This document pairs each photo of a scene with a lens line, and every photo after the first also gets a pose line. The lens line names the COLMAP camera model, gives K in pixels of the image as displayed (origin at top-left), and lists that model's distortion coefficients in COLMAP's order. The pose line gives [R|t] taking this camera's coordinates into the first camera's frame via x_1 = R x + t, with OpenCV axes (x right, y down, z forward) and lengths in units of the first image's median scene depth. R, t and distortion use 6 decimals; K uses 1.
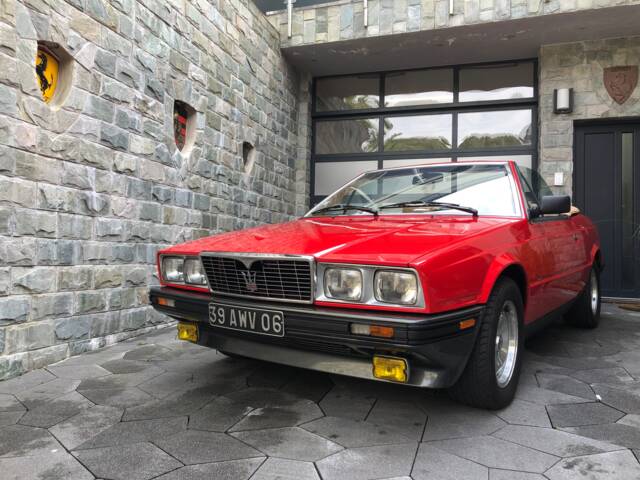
lens RADIAL K [[486.6, 0, 324.6], [0, 486.6, 239.6], [0, 0, 1]] dist [0.013076, 0.000804]
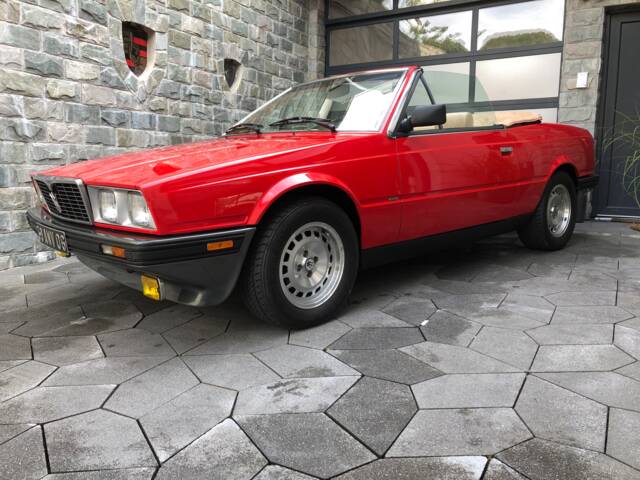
lens RADIAL K [[492.3, 0, 330.5], [0, 492.3, 228.9], [0, 0, 1]] dist [-0.011937, 0.050986]
pose [[0.978616, 0.008272, -0.205531, 0.335071], [0.022265, 0.989061, 0.145820, -0.001207], [0.204489, -0.147277, 0.967726, 0.037004]]
